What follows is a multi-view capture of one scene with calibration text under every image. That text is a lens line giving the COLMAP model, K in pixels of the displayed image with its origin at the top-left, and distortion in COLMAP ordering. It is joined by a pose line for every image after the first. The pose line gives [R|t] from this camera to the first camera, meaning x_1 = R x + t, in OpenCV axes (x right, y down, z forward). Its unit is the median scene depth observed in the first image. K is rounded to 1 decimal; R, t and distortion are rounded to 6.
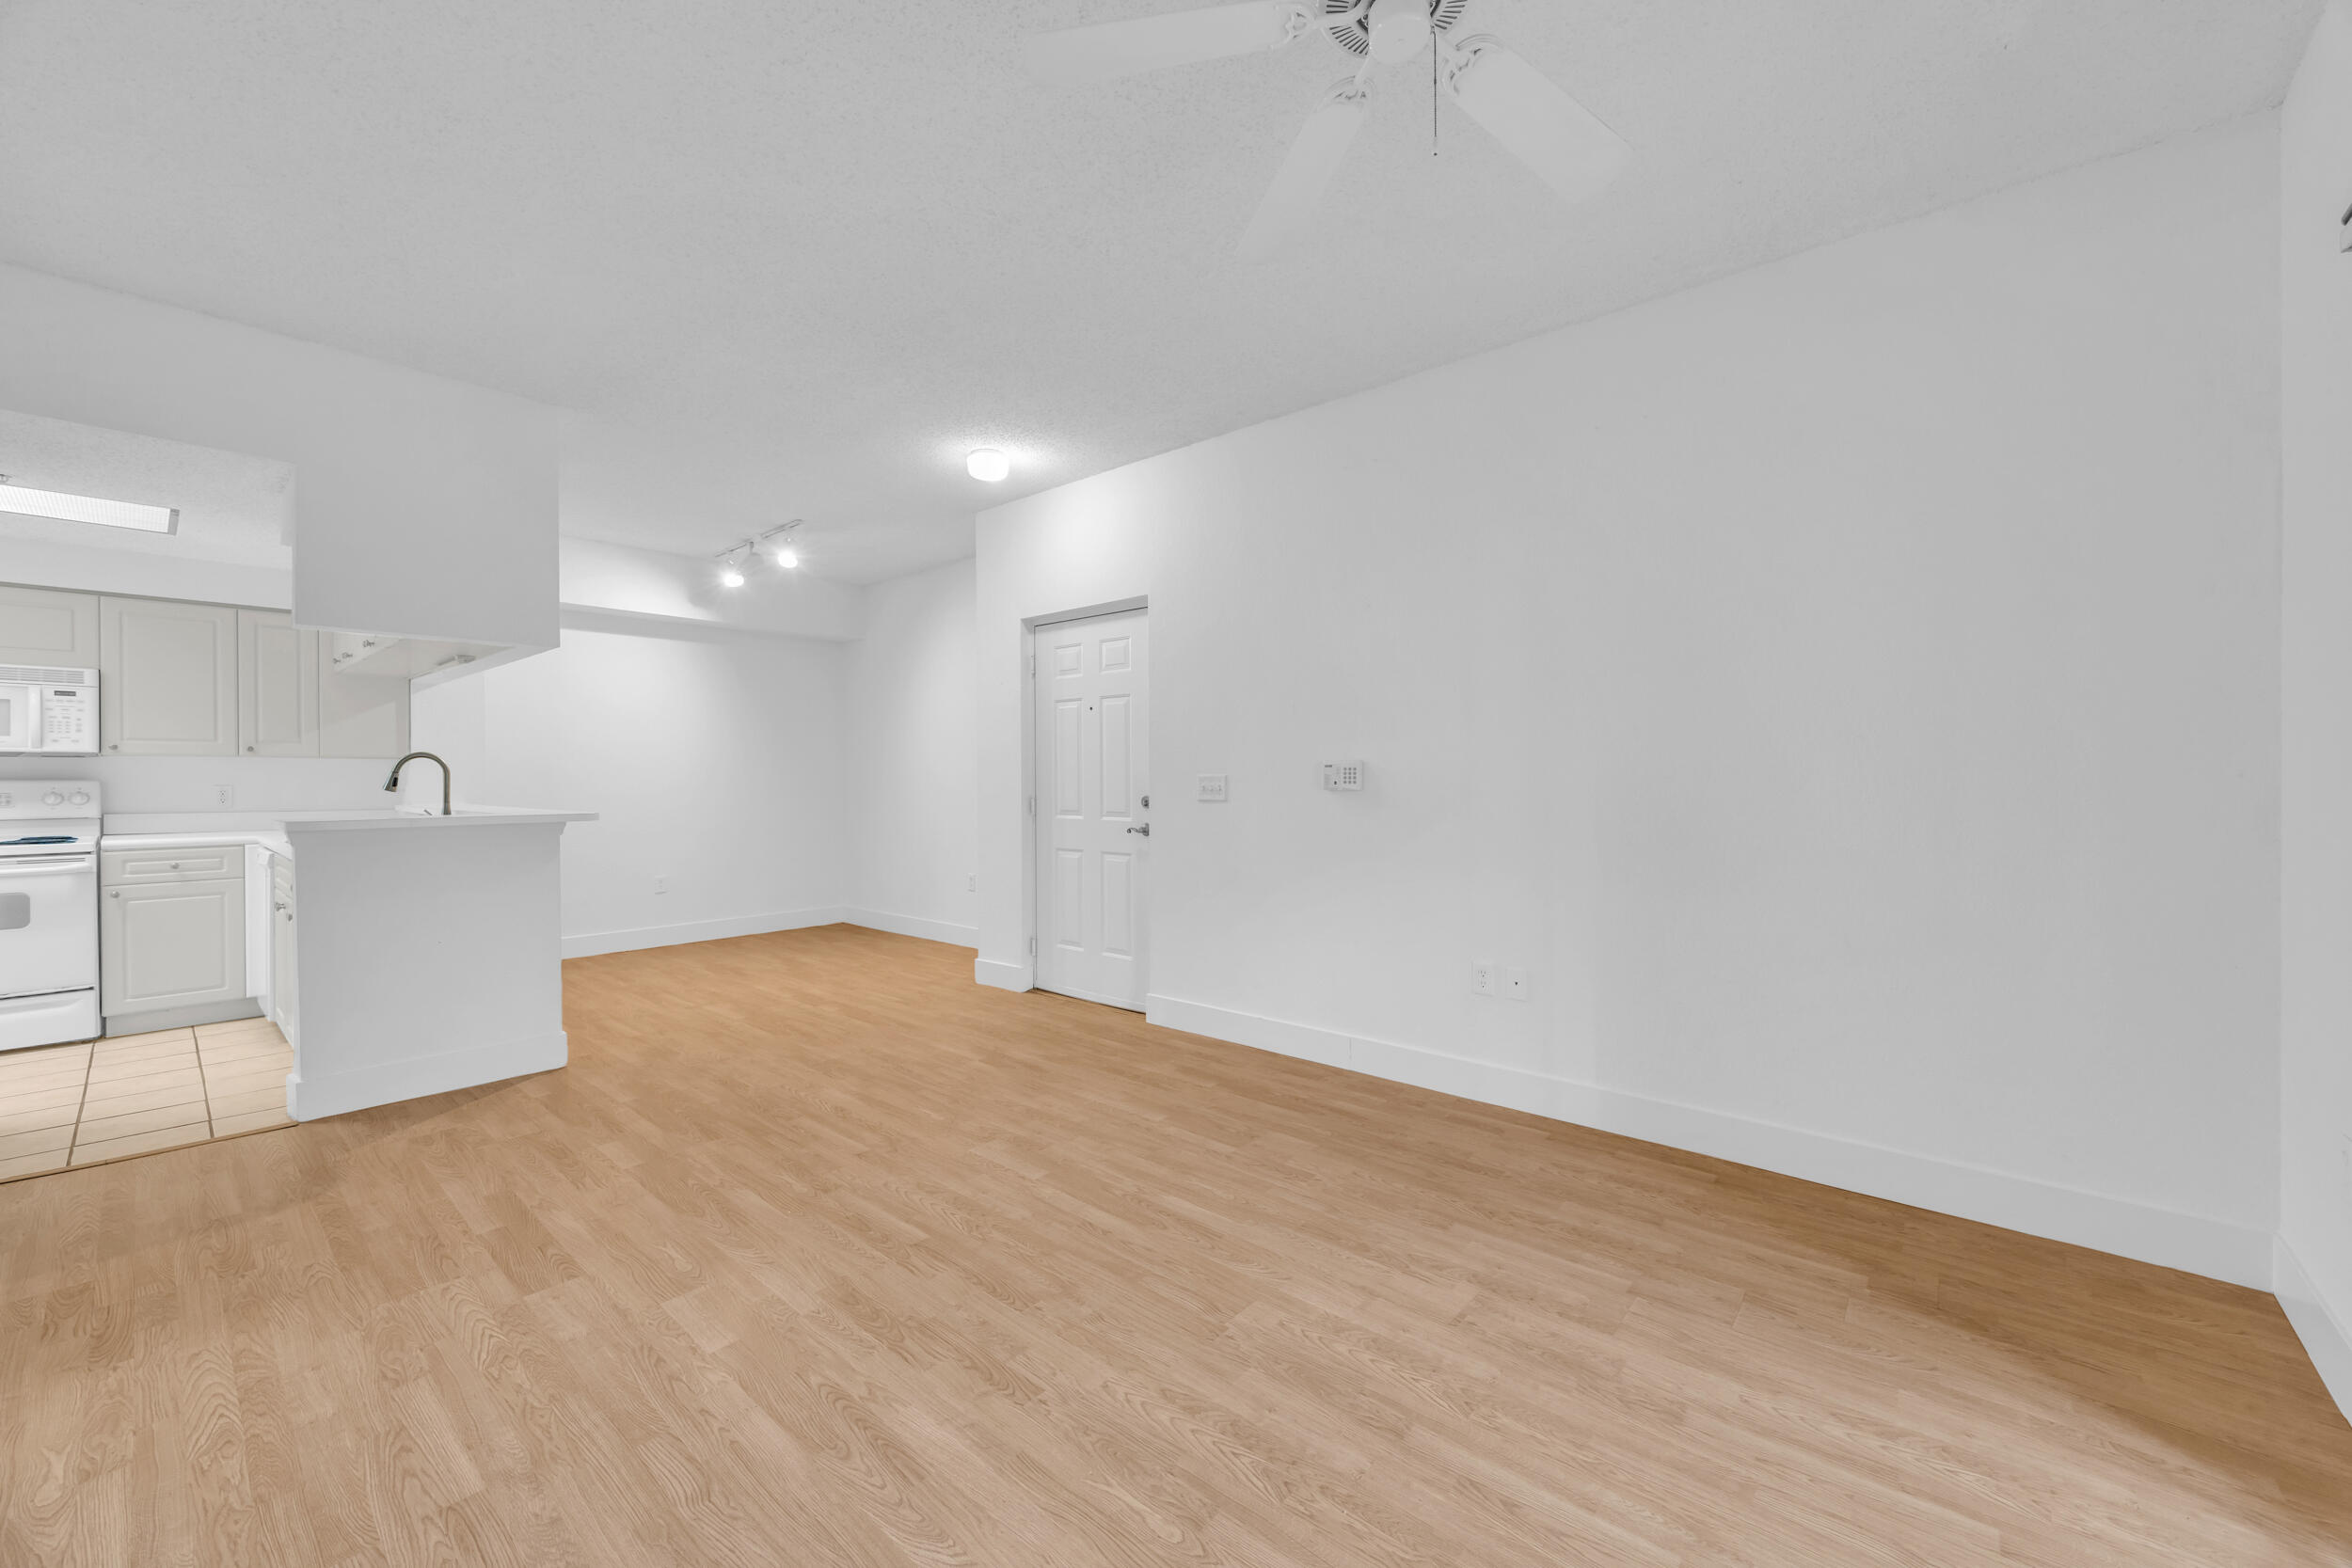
lens RADIAL K [[904.9, 0, 1175.7], [0, 904.9, 779.9], [0, 0, 1]] dist [0.000283, -0.001068]
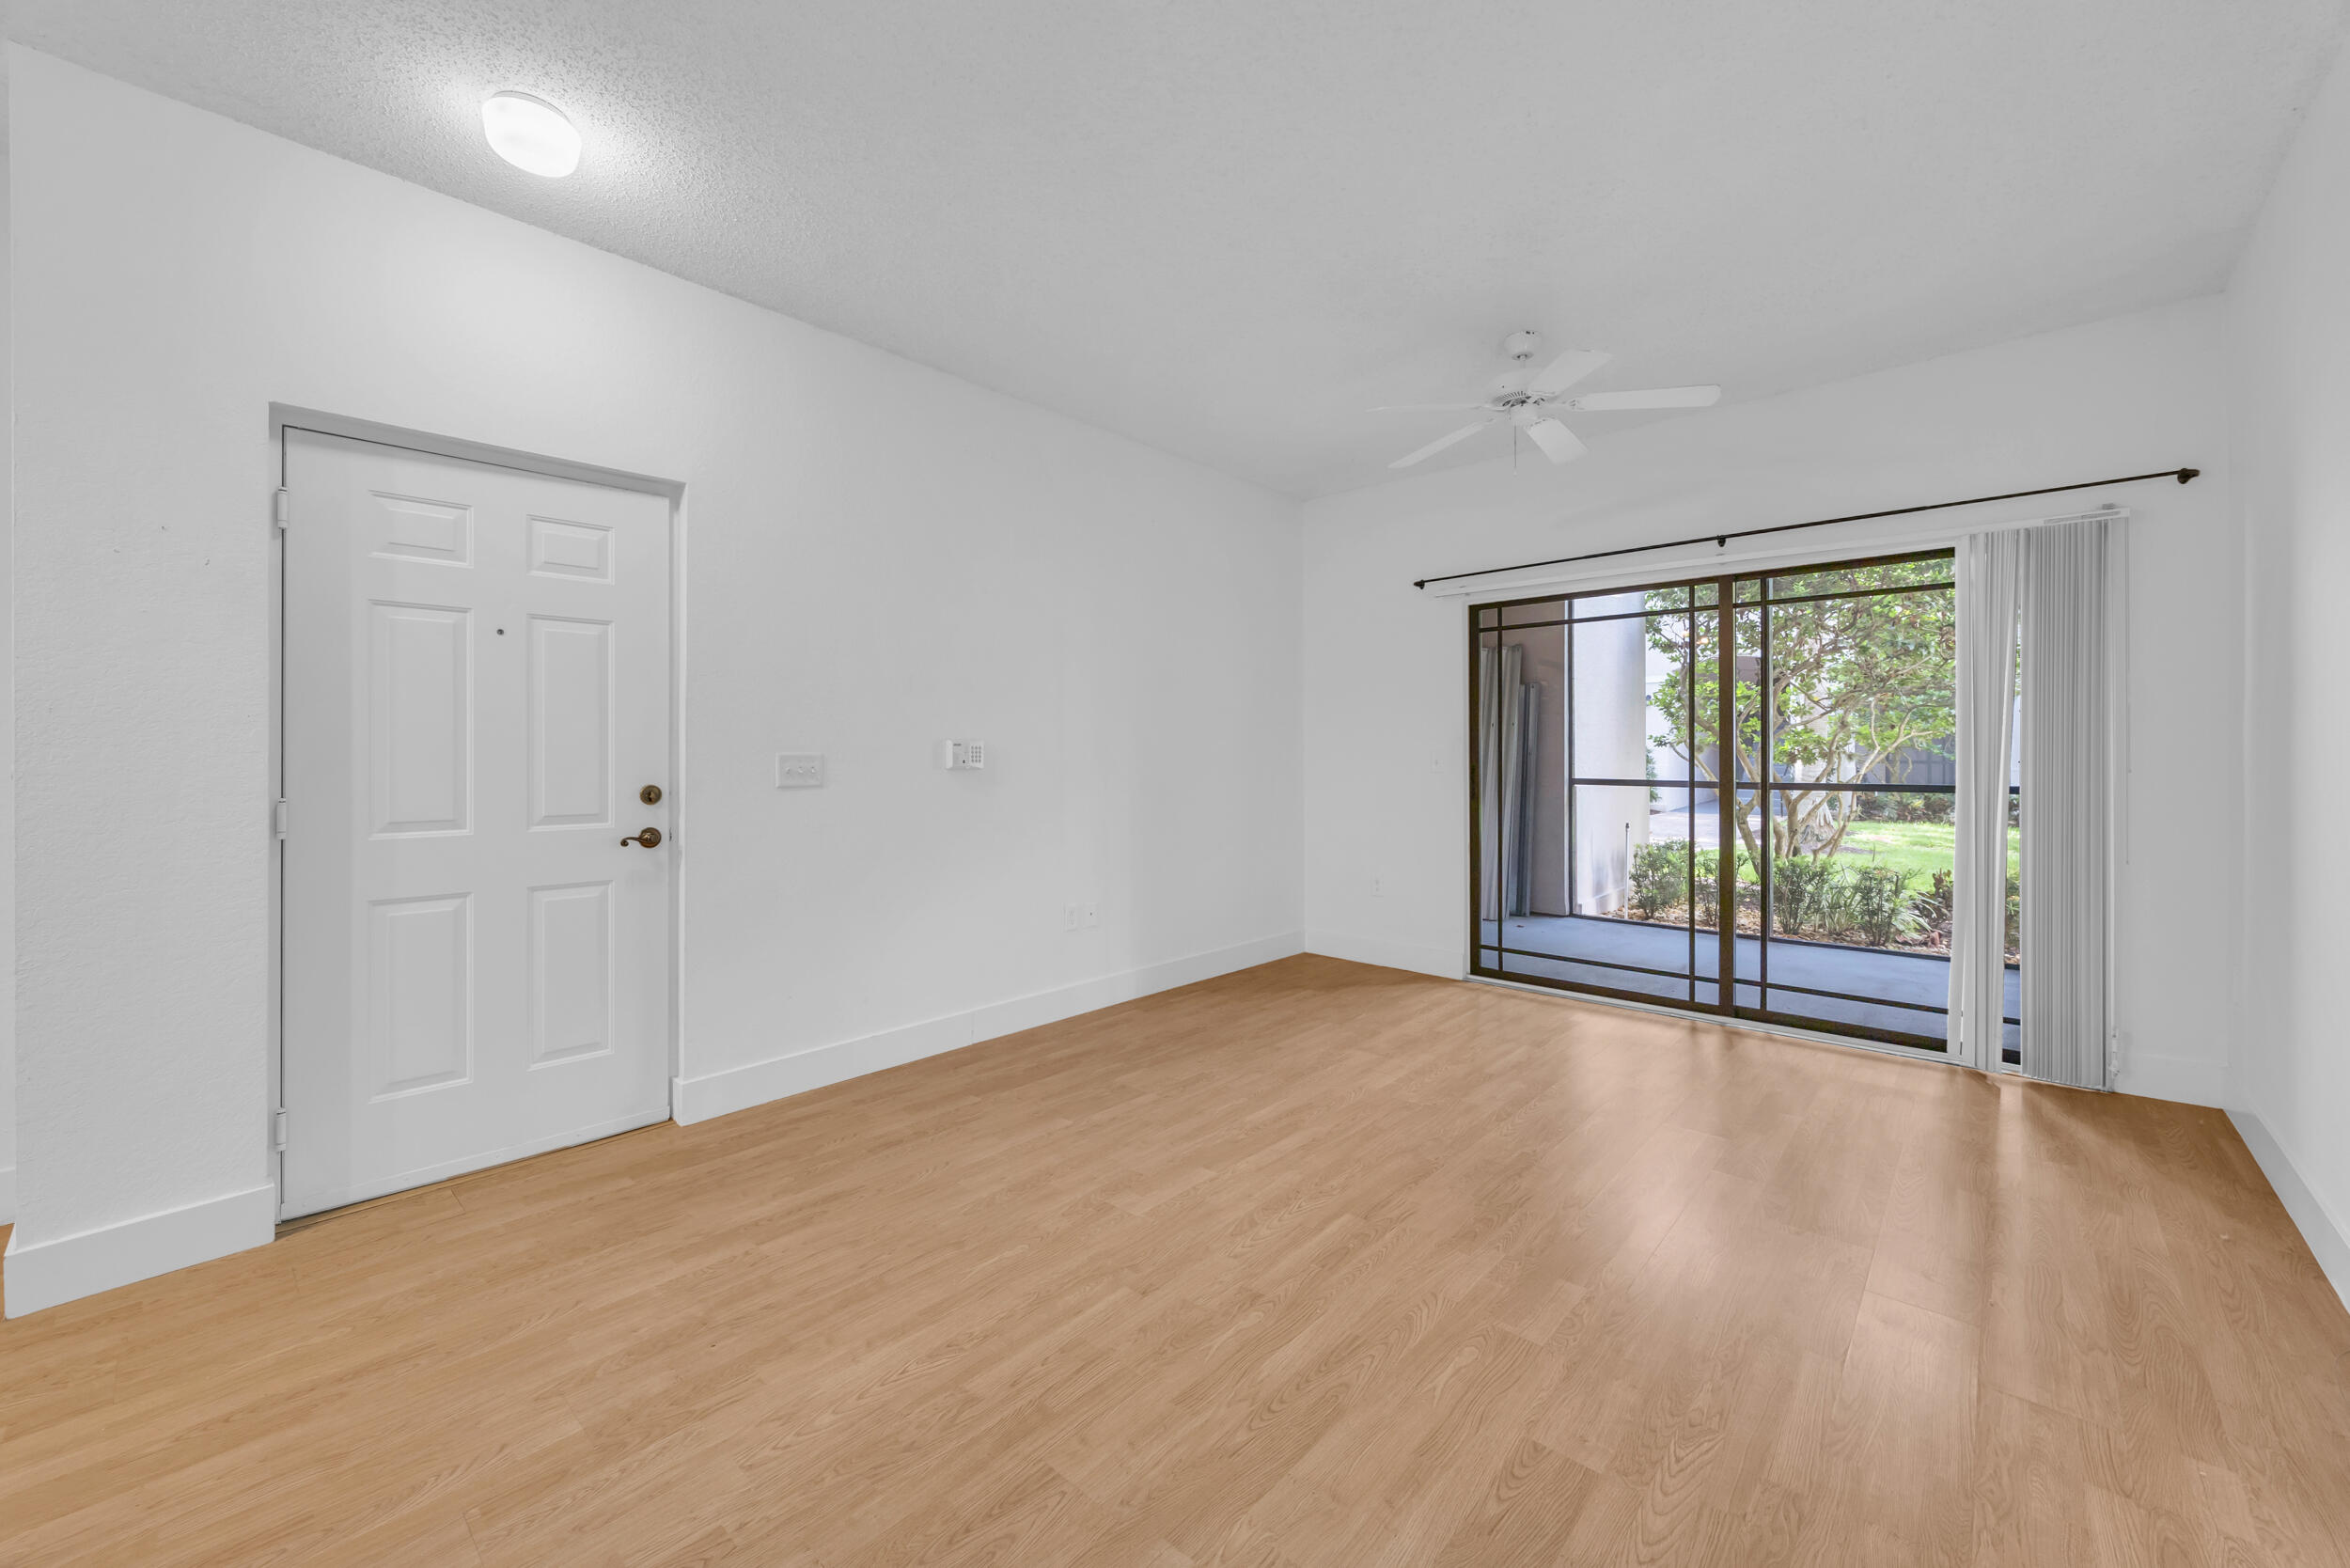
lens RADIAL K [[904.3, 0, 1168.6], [0, 904.3, 758.1], [0, 0, 1]] dist [0.000283, -0.001068]
pose [[0.029362, -0.000843, 0.999568, -0.996451], [0.002322, 0.999997, 0.000775, -0.002696], [-0.999566, 0.002298, 0.029364, 0.906656]]
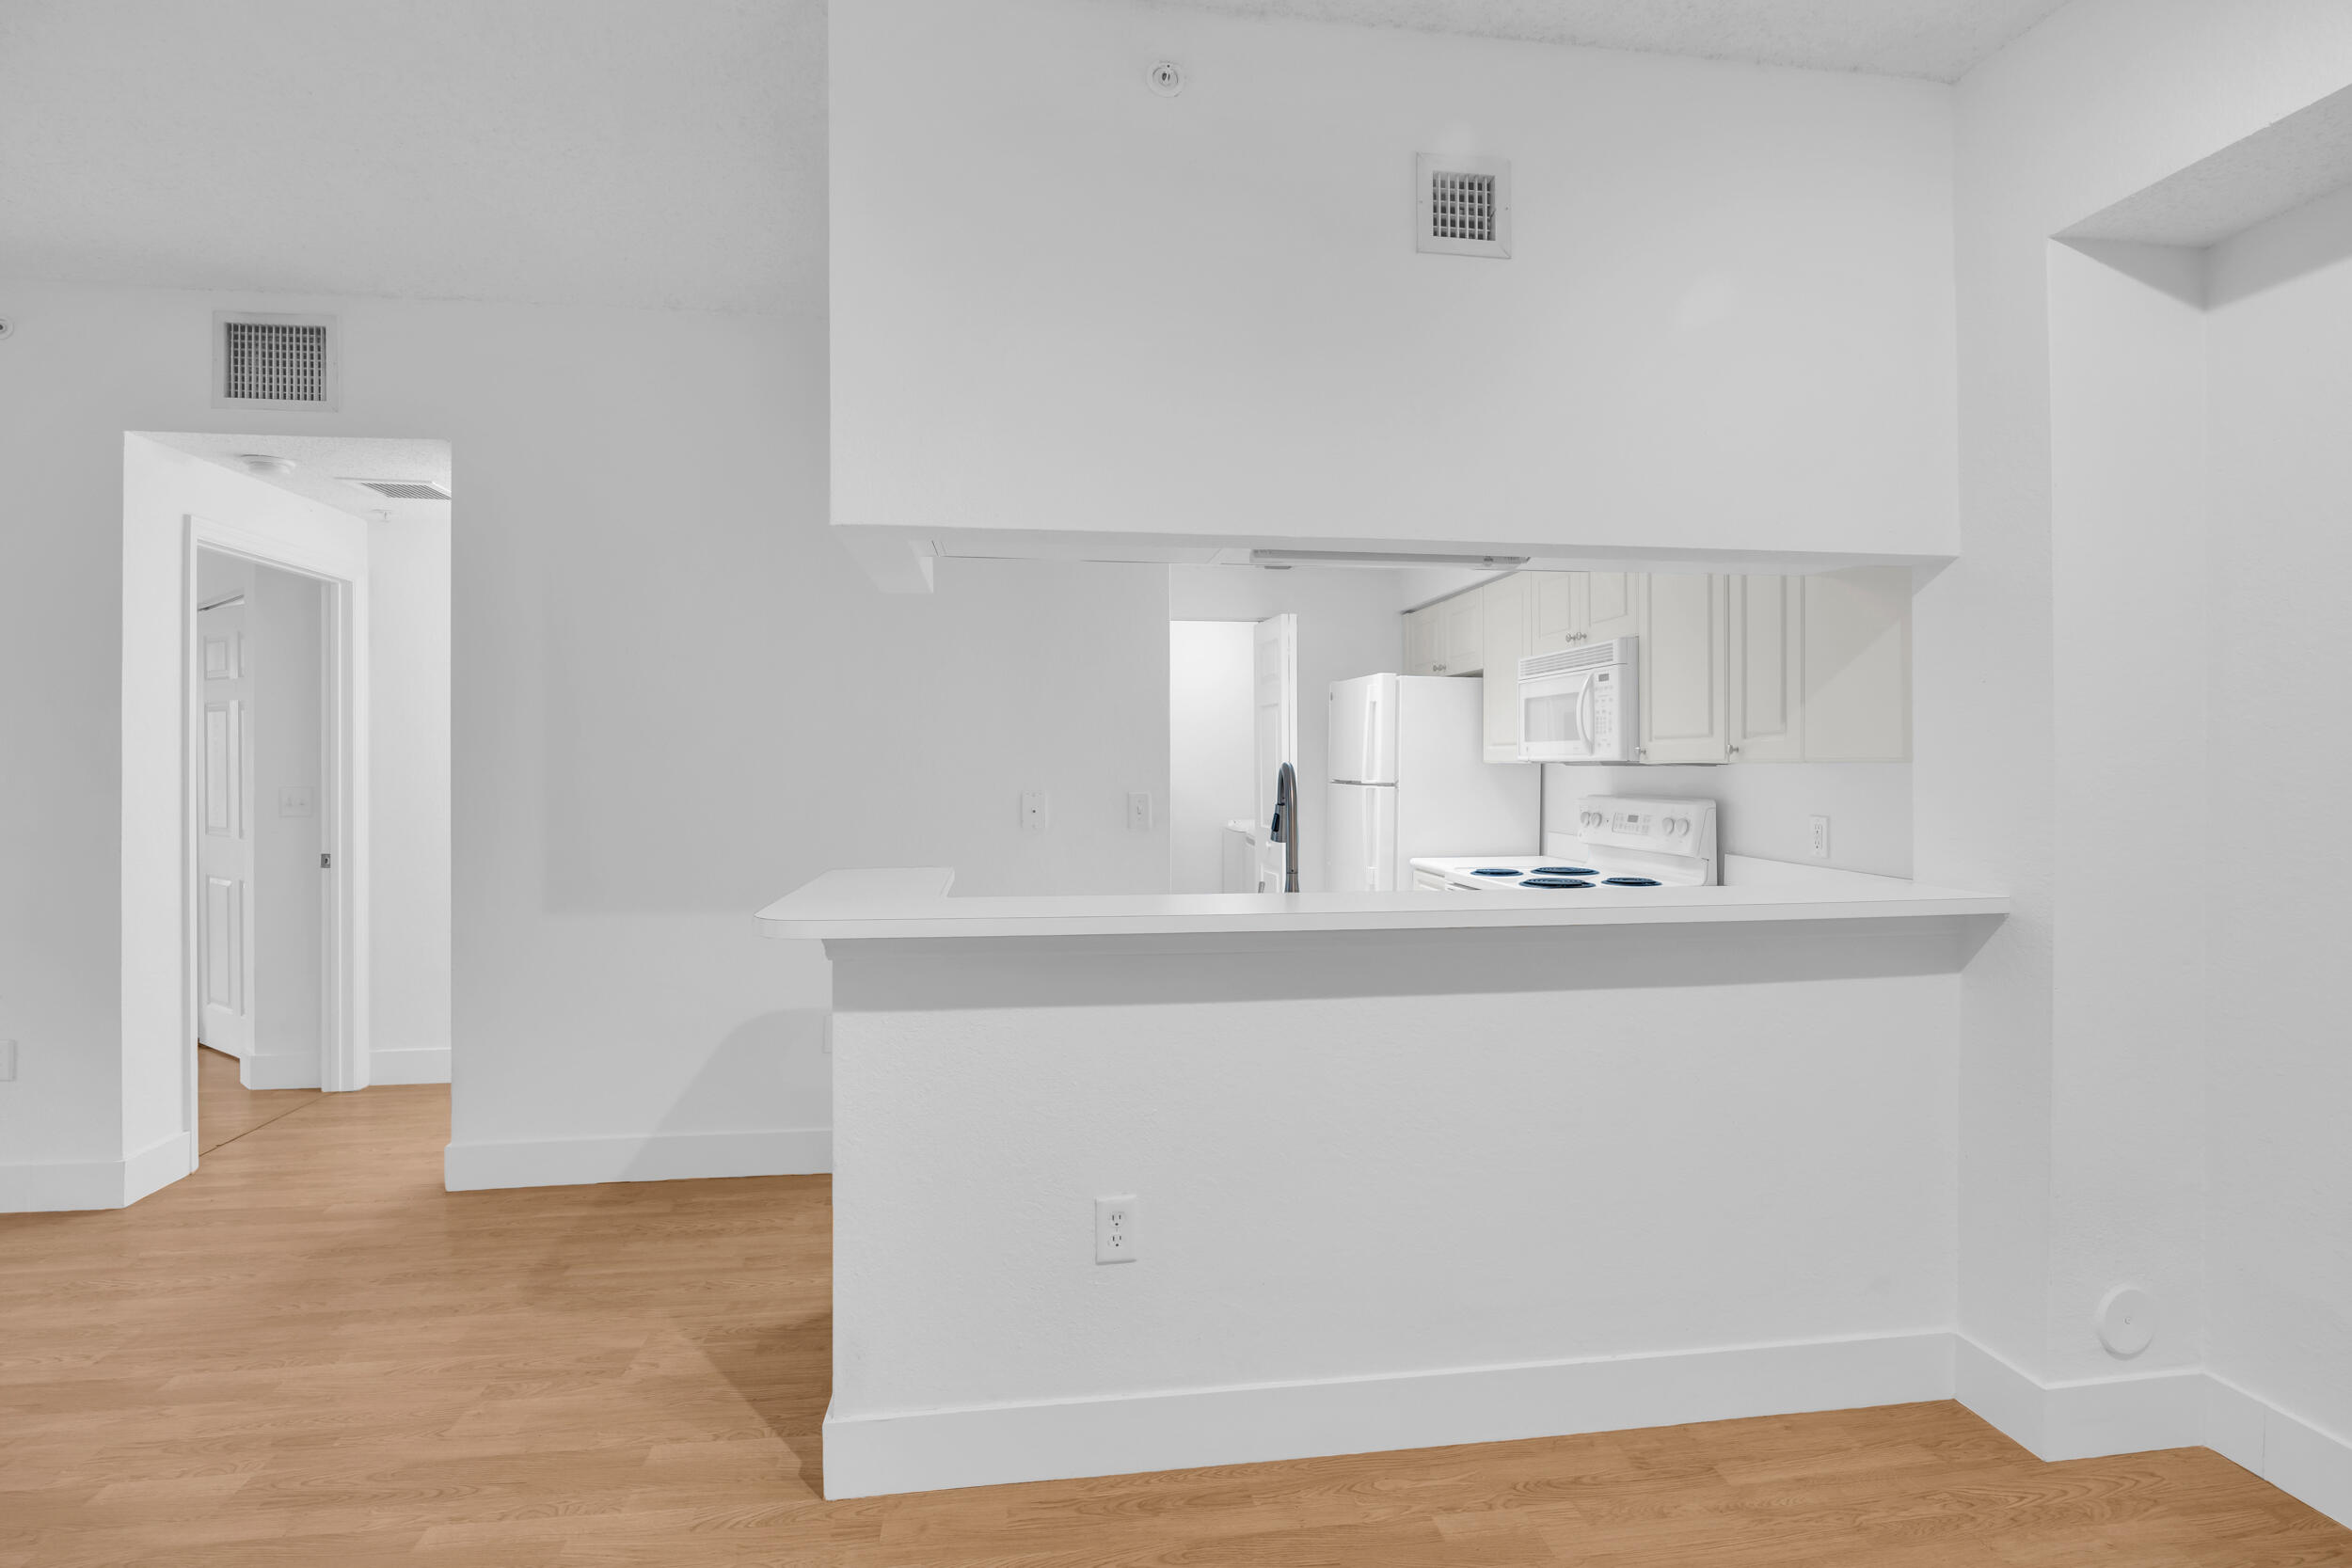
lens RADIAL K [[1116.4, 0, 1178.8], [0, 1116.4, 766.5], [0, 0, 1]] dist [-0.009096, -0.000945]
pose [[-0.656566, 0.003365, -0.754261, -0.479669], [0.001990, 0.999994, 0.002730, -0.040334], [0.754266, 0.000292, -0.656569, 1.827823]]
